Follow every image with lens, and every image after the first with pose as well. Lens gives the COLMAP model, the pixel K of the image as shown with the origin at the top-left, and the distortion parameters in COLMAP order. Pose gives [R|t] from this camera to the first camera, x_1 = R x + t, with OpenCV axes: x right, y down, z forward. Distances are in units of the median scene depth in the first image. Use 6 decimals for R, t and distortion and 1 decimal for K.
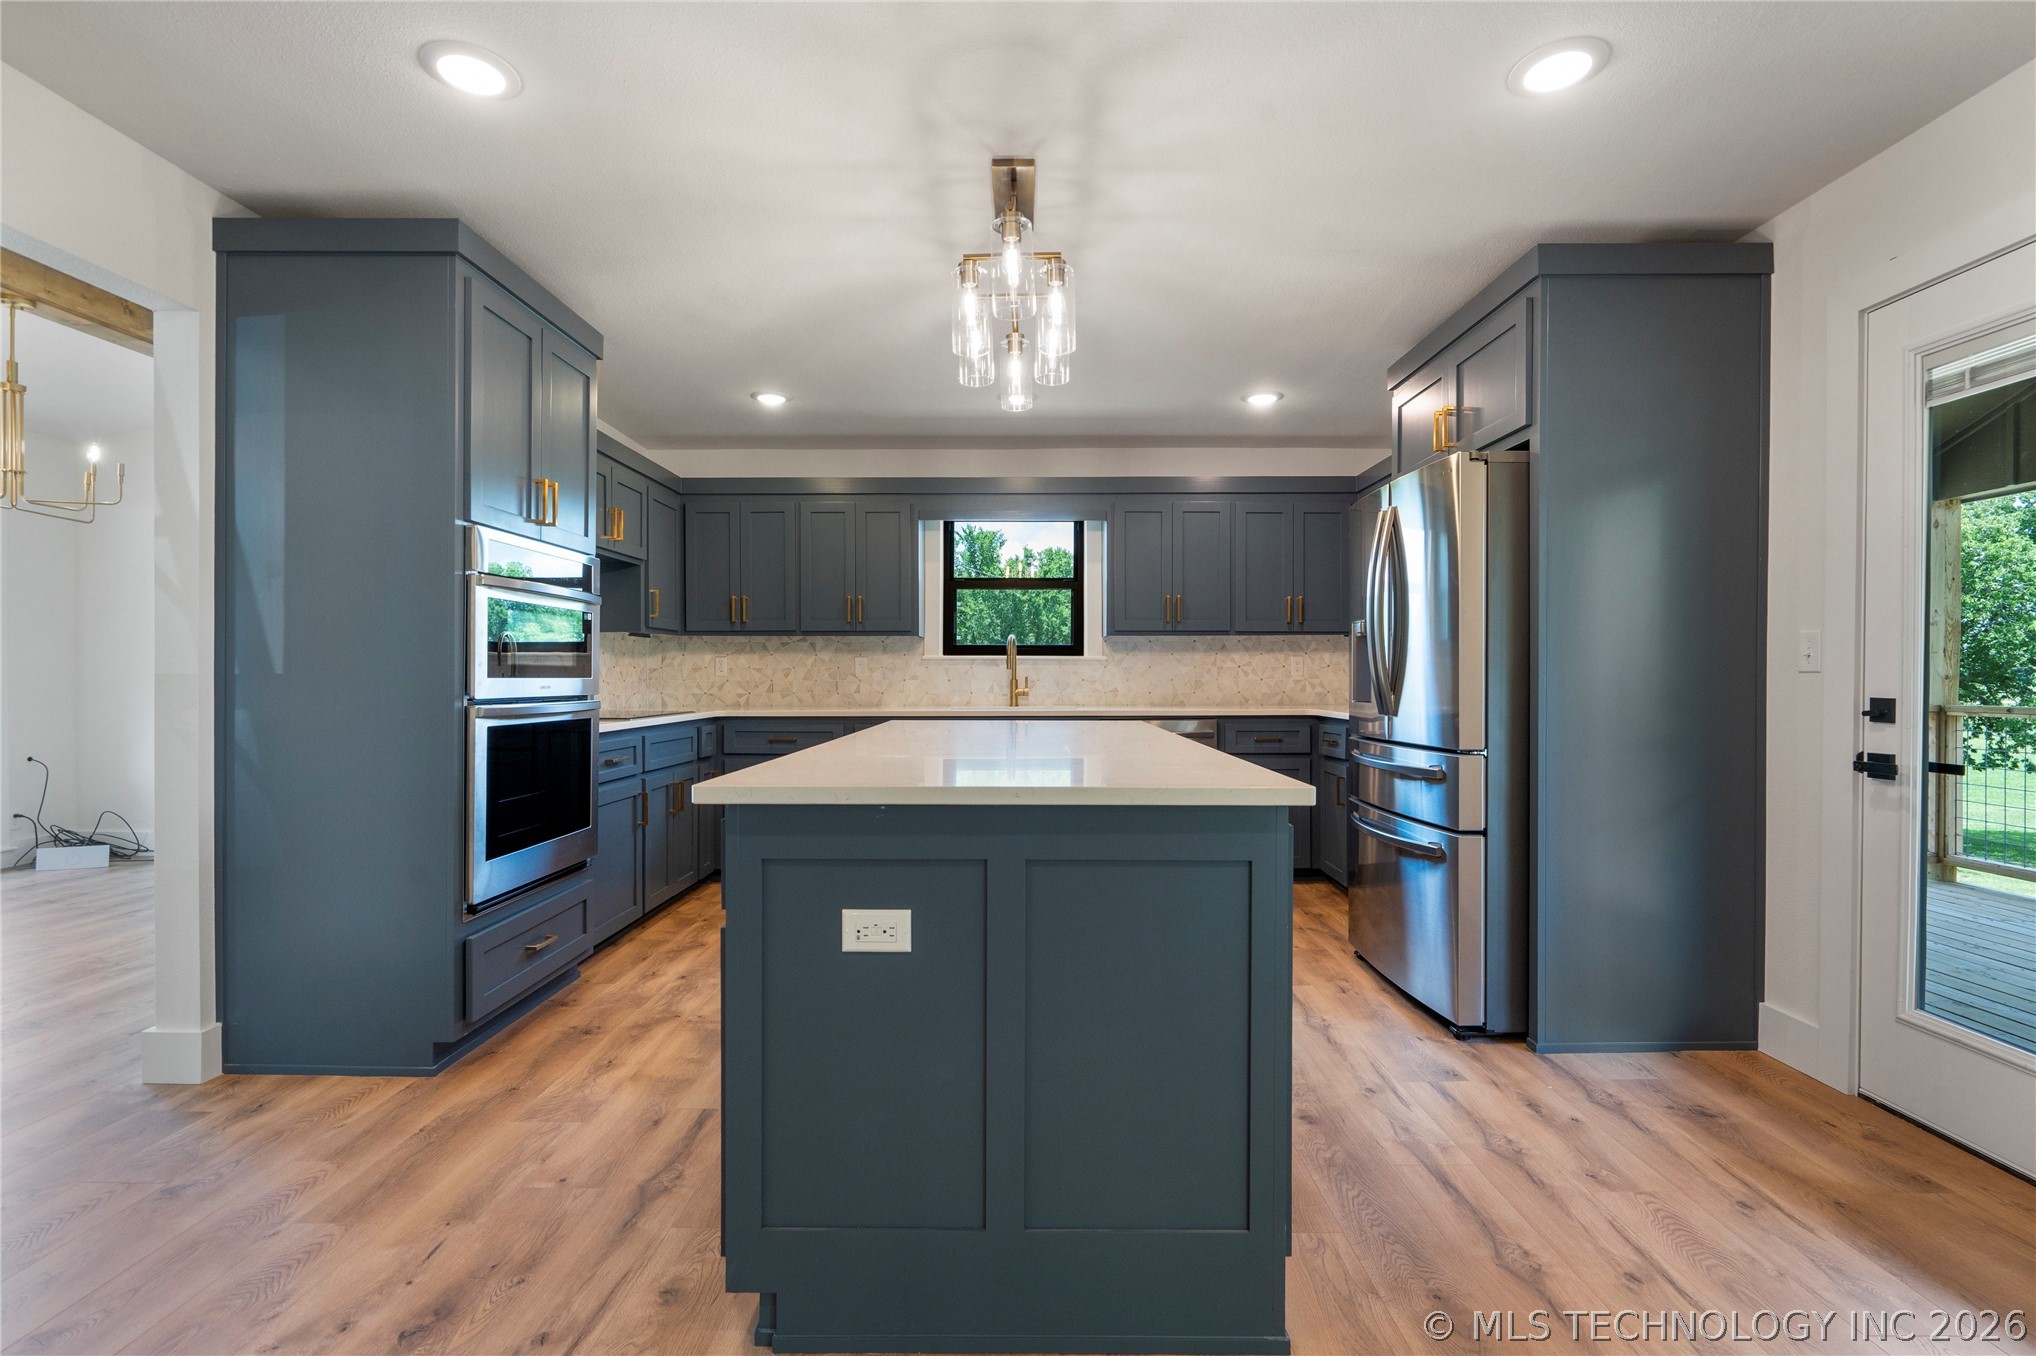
lens RADIAL K [[926.5, 0, 1018.2], [0, 926.5, 676.7], [0, 0, 1]] dist [-0.006357, 0.004047]
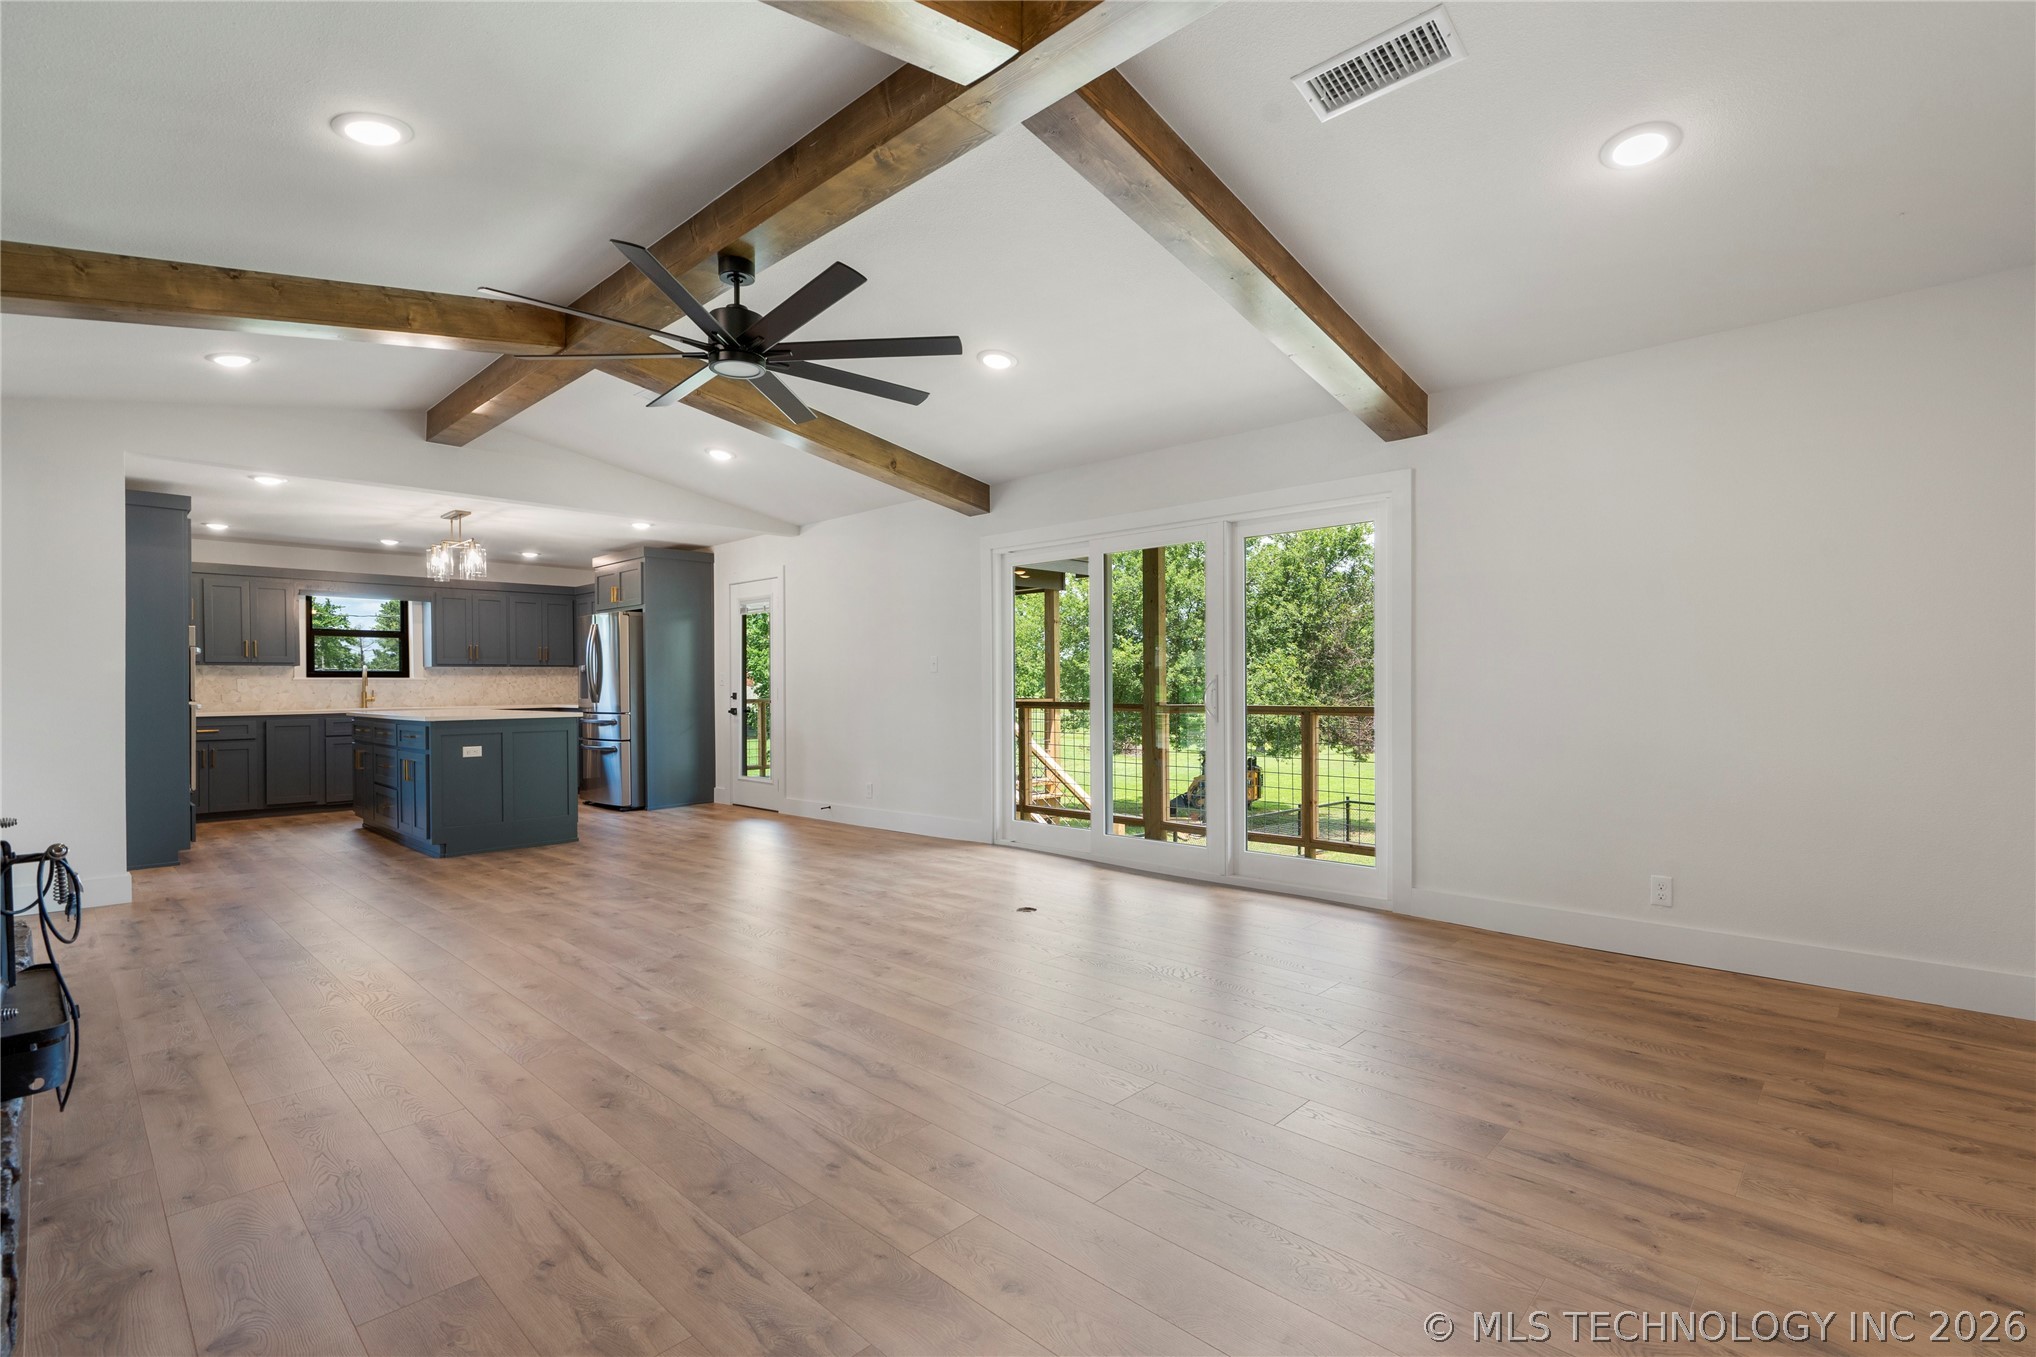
lens RADIAL K [[926.5, 0, 1025.3], [0, 926.5, 698.8], [0, 0, 1]] dist [-0.006357, 0.004047]
pose [[0.676745, -0.018182, 0.735992, -0.447813], [0.009646, 0.999828, 0.015830, 0.000573], [-0.736154, -0.003614, 0.676805, -1.059384]]
